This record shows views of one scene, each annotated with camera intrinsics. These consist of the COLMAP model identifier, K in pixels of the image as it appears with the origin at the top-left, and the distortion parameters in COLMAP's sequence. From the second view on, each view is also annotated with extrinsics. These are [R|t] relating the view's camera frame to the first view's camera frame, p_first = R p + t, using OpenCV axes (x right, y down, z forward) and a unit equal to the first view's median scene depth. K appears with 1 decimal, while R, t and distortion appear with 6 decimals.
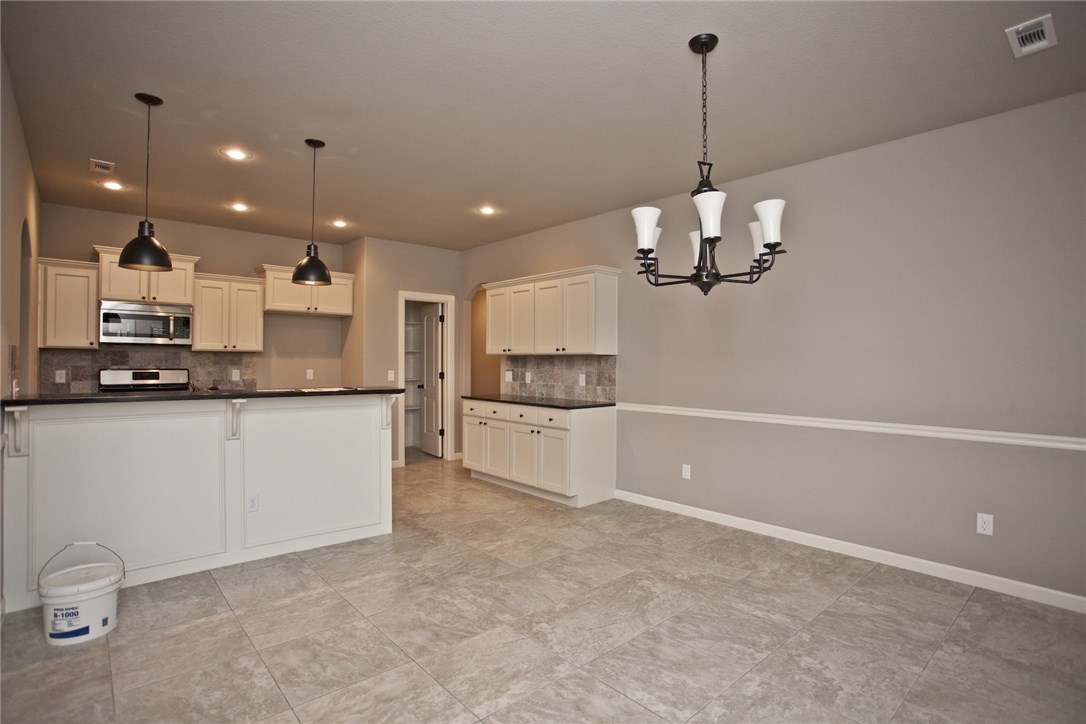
lens RADIAL K [[535.7, 0, 547.1], [0, 535.7, 362.4], [0, 0, 1]] dist [-0.075361, 0.032720]
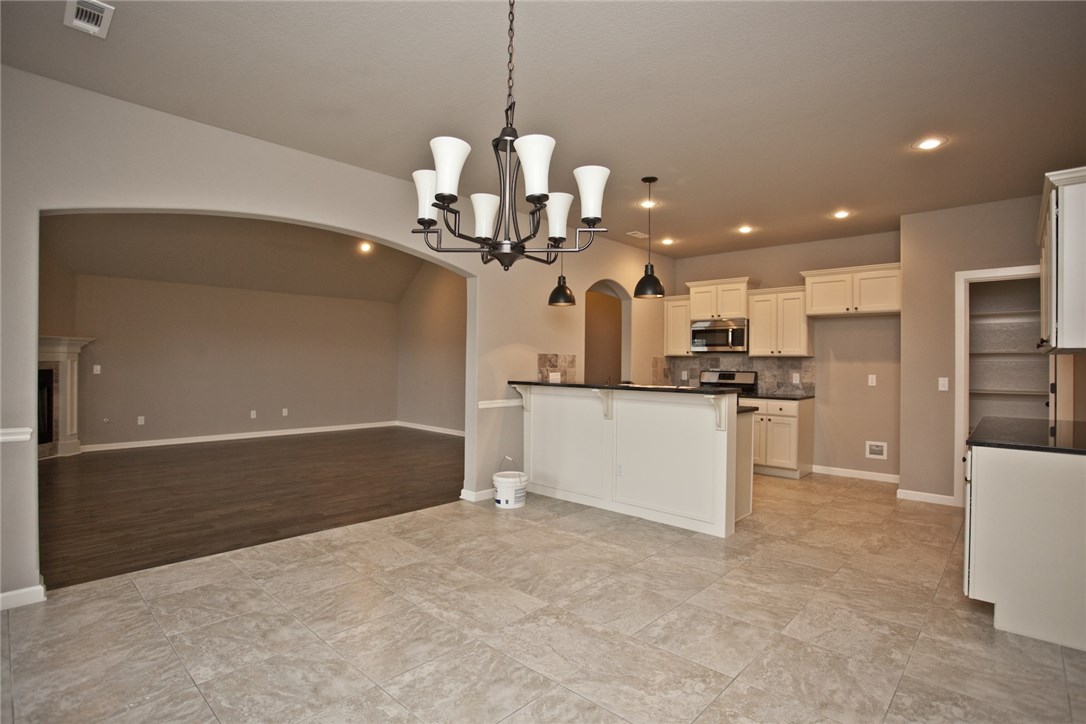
lens RADIAL K [[535.7, 0, 547.1], [0, 535.7, 362.4], [0, 0, 1]] dist [-0.075361, 0.032720]
pose [[0.091471, -0.007628, -0.995779, 0.523722], [-0.011509, 0.999896, -0.008717, 0.008108], [0.995741, 0.012258, 0.091374, 0.468787]]
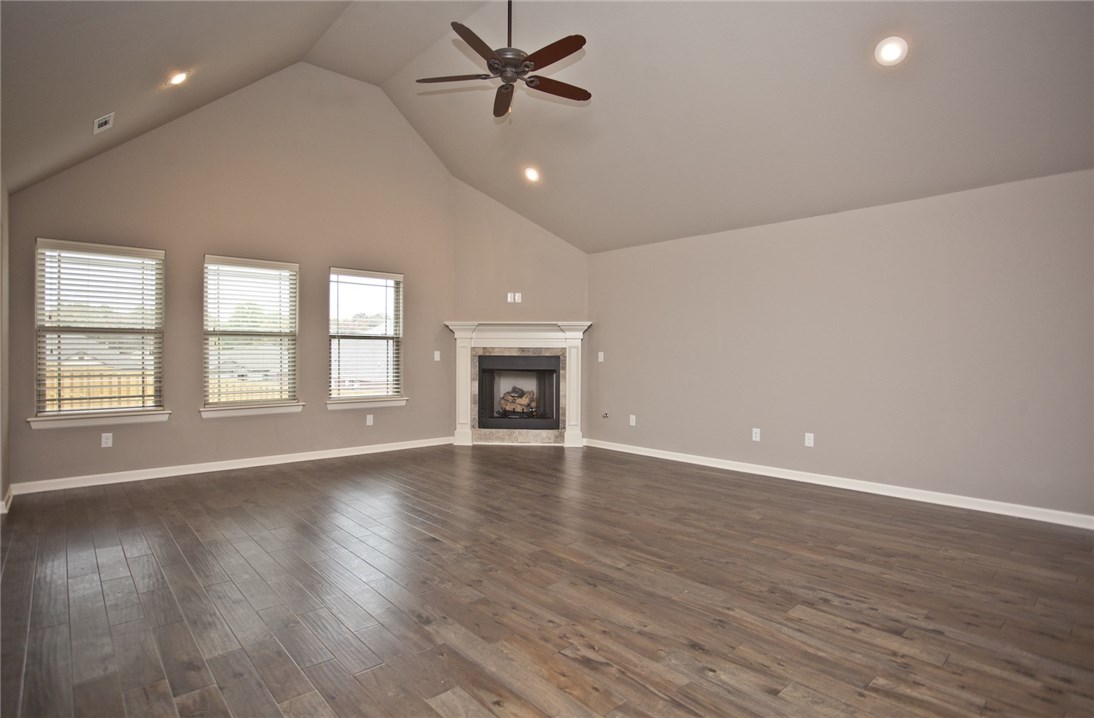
lens RADIAL K [[553.8, 0, 552.3], [0, 553.8, 353.1], [0, 0, 1]] dist [-0.073174, 0.026032]
pose [[-0.999844, -0.013735, -0.011150, -0.886594], [-0.013759, 0.999903, 0.002100, 0.019319], [0.011120, 0.002253, -0.999936, 0.732440]]
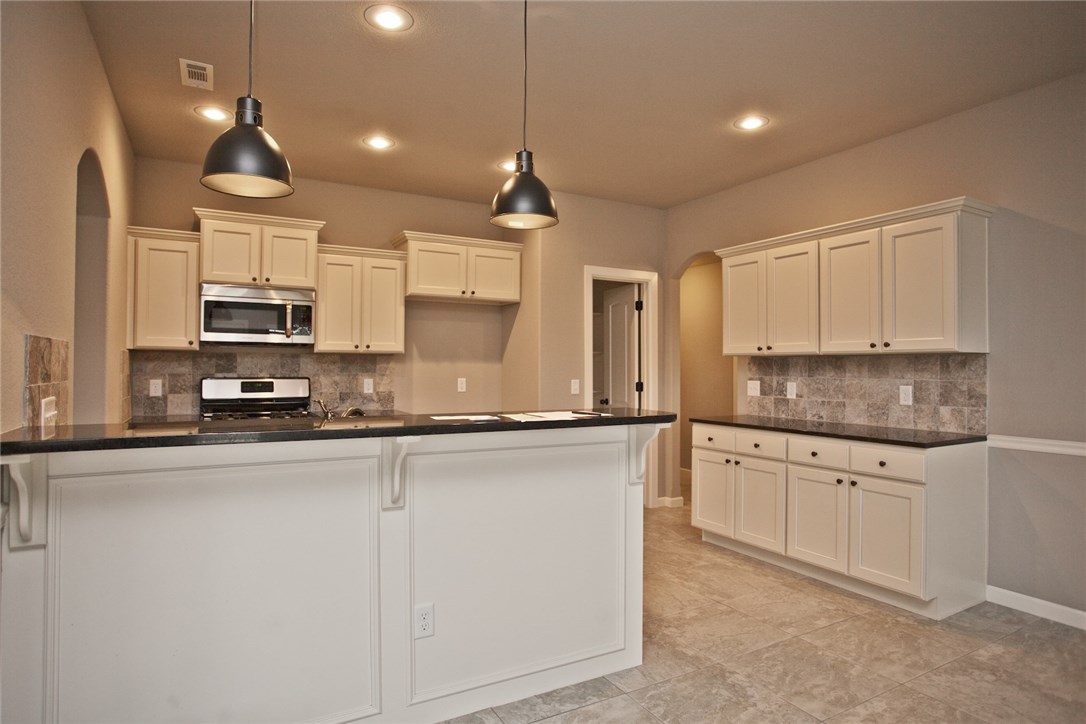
lens RADIAL K [[606.9, 0, 546.5], [0, 606.9, 363.1], [0, 0, 1]] dist [-0.082530, 0.053389]
pose [[0.976446, -0.005361, -0.215693, -0.205356], [0.003106, 0.999937, -0.010791, 0.002809], [0.215738, 0.009867, 0.976401, 0.280392]]
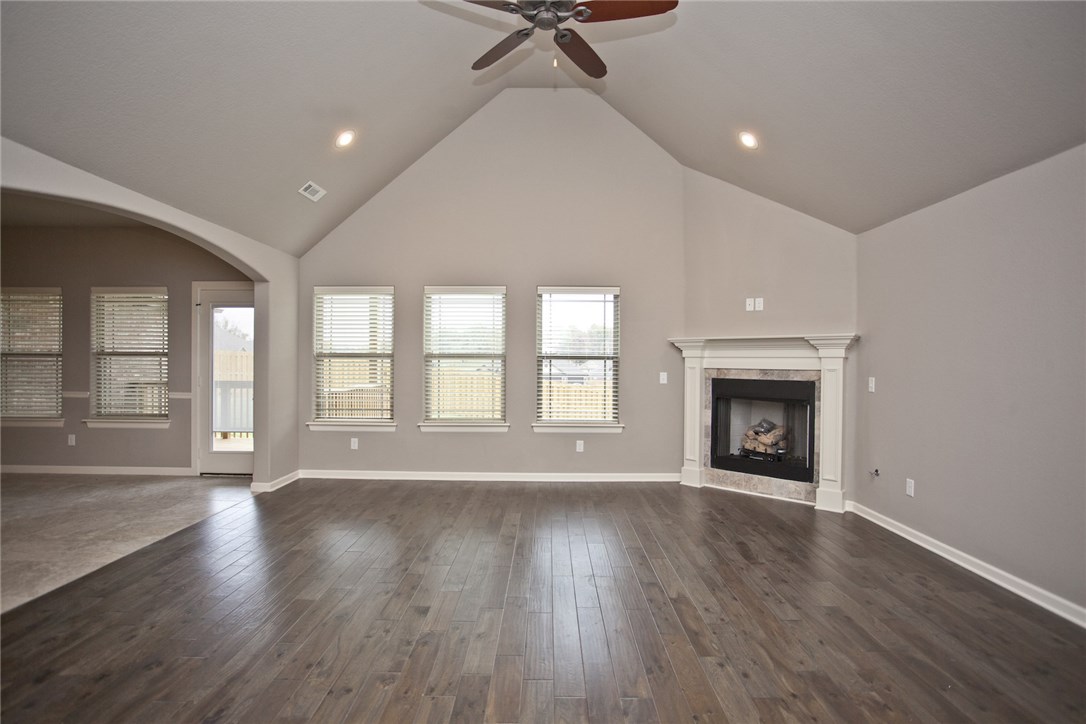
lens RADIAL K [[543.7, 0, 551.7], [0, 543.7, 363.4], [0, 0, 1]] dist [-0.089073, 0.040828]
pose [[-0.746227, -0.017824, 0.665452, -1.214111], [-0.011345, 0.999837, 0.014059, -0.012285], [-0.665594, 0.002942, -0.746308, 0.373022]]
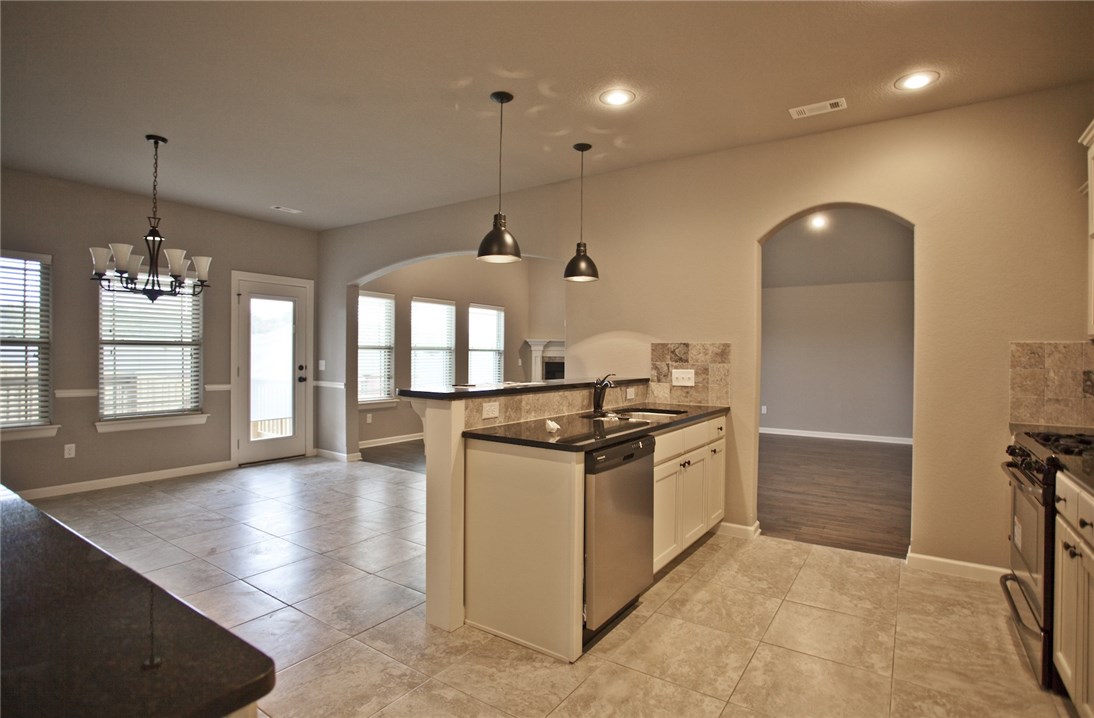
lens RADIAL K [[546.2, 0, 548.8], [0, 546.2, 355.8], [0, 0, 1]] dist [-0.071955, 0.030326]
pose [[-0.970723, -0.018021, -0.239523, -0.223996], [-0.019396, 0.999806, 0.003387, 0.000598], [0.239416, 0.007934, -0.970885, 1.334235]]
